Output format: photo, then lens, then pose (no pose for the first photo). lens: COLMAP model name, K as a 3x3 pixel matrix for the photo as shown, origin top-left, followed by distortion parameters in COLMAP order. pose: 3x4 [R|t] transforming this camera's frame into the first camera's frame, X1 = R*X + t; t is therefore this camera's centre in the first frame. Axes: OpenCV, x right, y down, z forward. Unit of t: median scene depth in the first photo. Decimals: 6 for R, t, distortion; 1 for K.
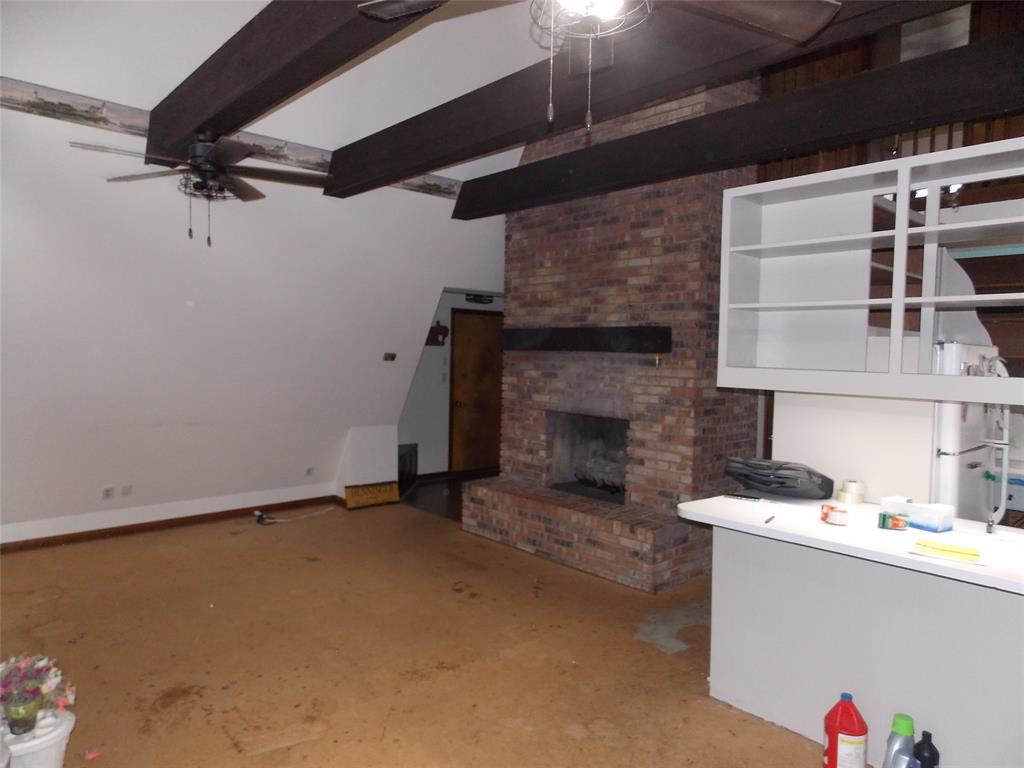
lens RADIAL K [[673.4, 0, 512.0], [0, 673.4, 384.0], [0, 0, 1]] dist [0.005100, 0.001616]
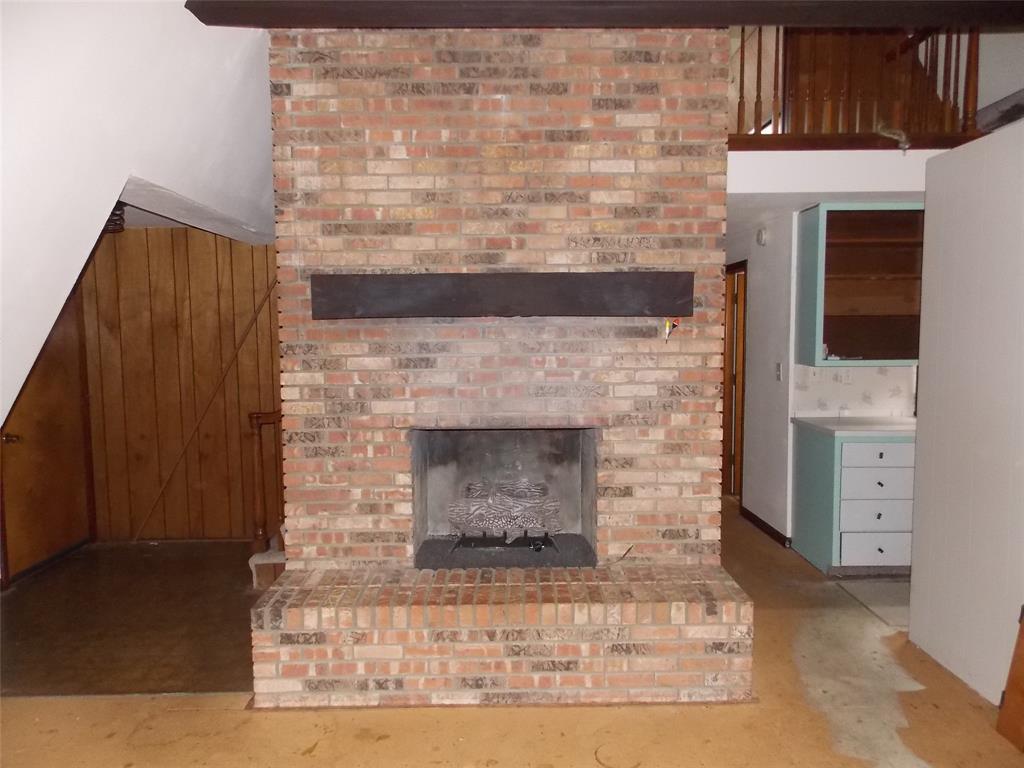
lens RADIAL K [[673.4, 0, 512.0], [0, 673.4, 384.0], [0, 0, 1]] dist [0.005100, 0.001616]
pose [[0.662198, -0.084358, 0.744566, -0.326286], [0.058070, 0.996432, 0.061248, -0.027714], [-0.747076, 0.002679, 0.664734, 0.642955]]
